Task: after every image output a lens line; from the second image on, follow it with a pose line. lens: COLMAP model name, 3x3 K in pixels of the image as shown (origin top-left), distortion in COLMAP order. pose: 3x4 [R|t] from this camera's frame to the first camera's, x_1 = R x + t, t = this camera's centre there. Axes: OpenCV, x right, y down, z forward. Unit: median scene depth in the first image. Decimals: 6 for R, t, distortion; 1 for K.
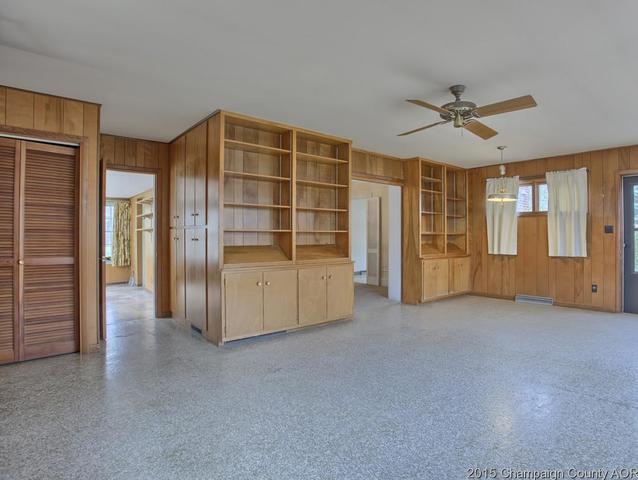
lens RADIAL K [[354.9, 0, 322.7], [0, 354.9, 239.6], [0, 0, 1]] dist [-0.065297, -0.000152]
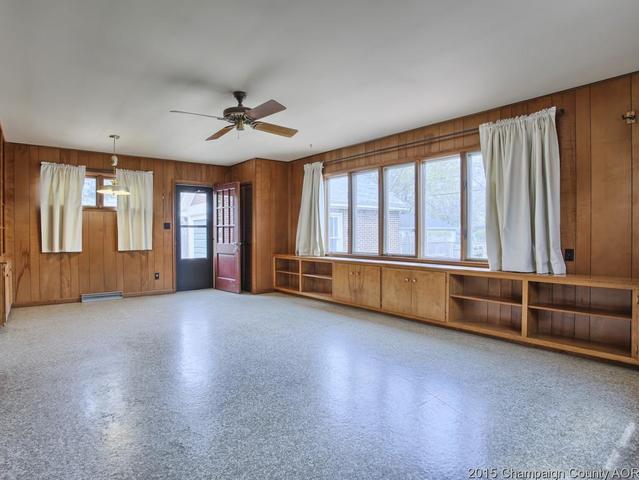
lens RADIAL K [[355.4, 0, 323.2], [0, 355.4, 239.6], [0, 0, 1]] dist [-0.065297, -0.000152]
pose [[0.019145, -0.018011, 0.999654, -0.376270], [0.008534, 0.999804, 0.017851, 0.001104], [-0.999780, 0.008189, 0.019295, 0.381992]]
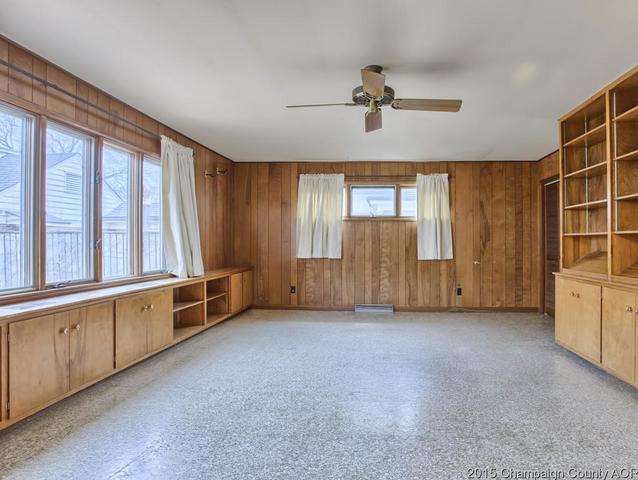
lens RADIAL K [[436.3, 0, 319.0], [0, 436.3, 240.0], [0, 0, 1]] dist [-0.005629, -0.000905]
pose [[-0.742912, -0.001557, -0.669387, 0.635422], [0.001760, 0.999989, -0.004279, -0.001385], [0.669387, -0.004357, -0.742901, 0.909799]]
